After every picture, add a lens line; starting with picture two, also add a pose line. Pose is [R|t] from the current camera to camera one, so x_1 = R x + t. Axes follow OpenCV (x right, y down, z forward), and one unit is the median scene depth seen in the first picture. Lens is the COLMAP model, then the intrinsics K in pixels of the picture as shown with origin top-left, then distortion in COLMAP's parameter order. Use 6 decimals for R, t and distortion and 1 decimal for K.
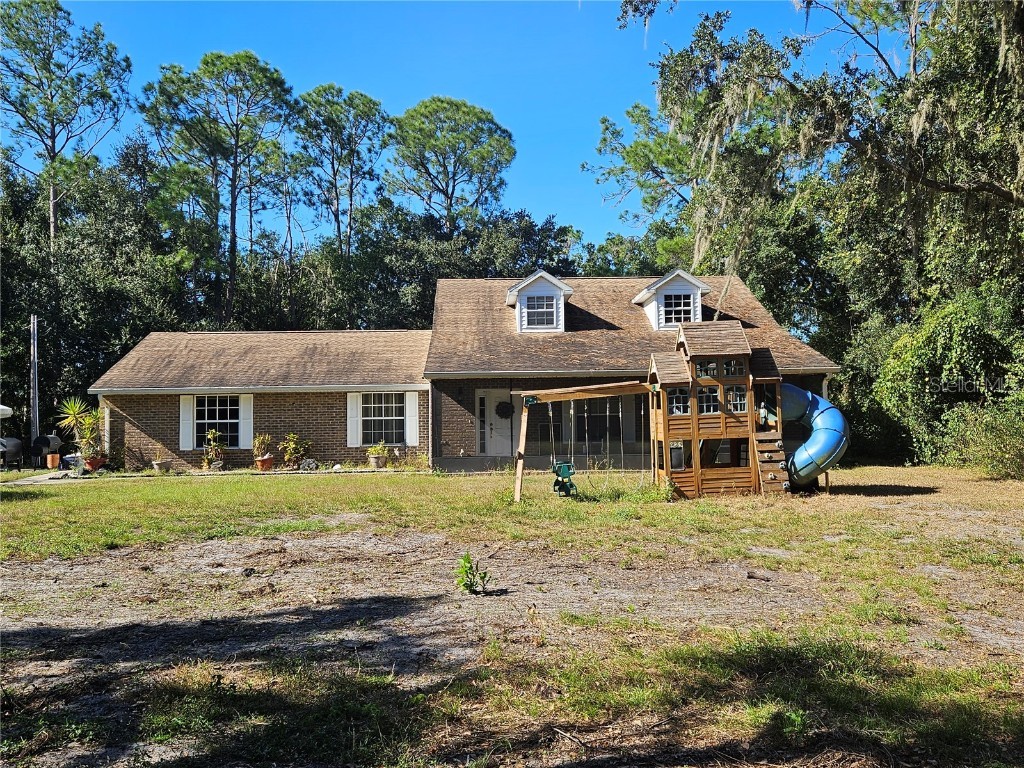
lens RADIAL K [[727.8, 0, 511.8], [0, 727.8, 381.5], [0, 0, 1]] dist [0.007035, -0.001210]
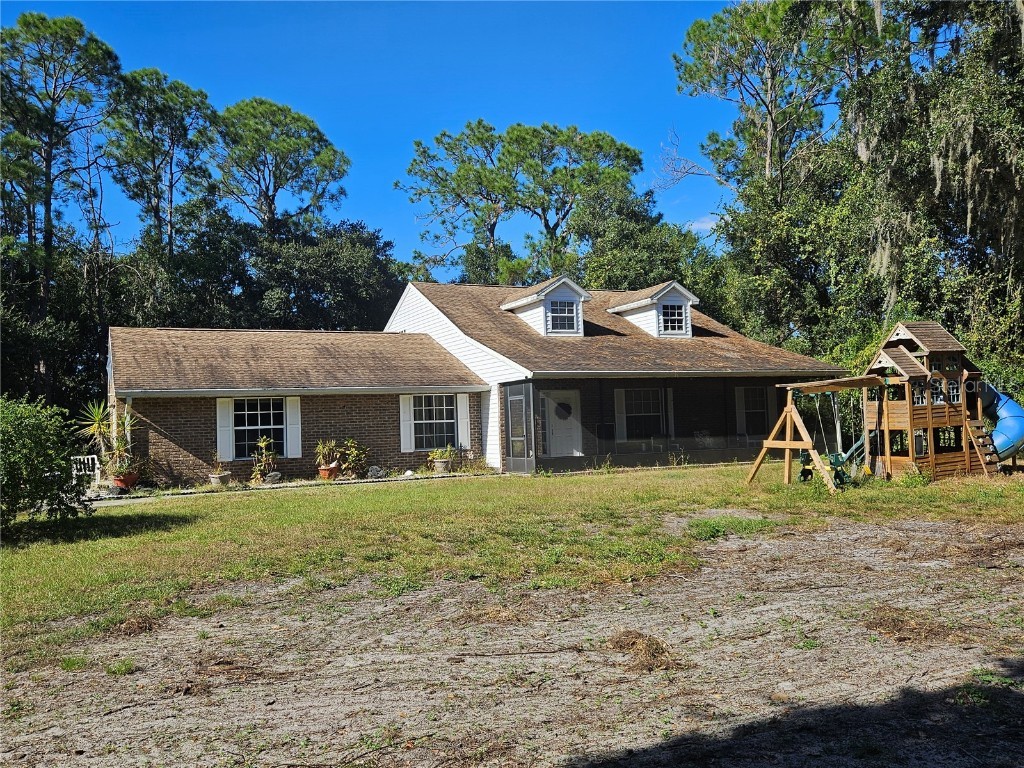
lens RADIAL K [[683.9, 0, 512.1], [0, 683.9, 386.9], [0, 0, 1]] dist [0.017441, 0.002526]
pose [[0.946522, -0.000571, 0.322637, -0.370082], [0.003234, 0.999965, -0.007716, 0.012488], [-0.322622, 0.008347, 0.946491, 0.112817]]
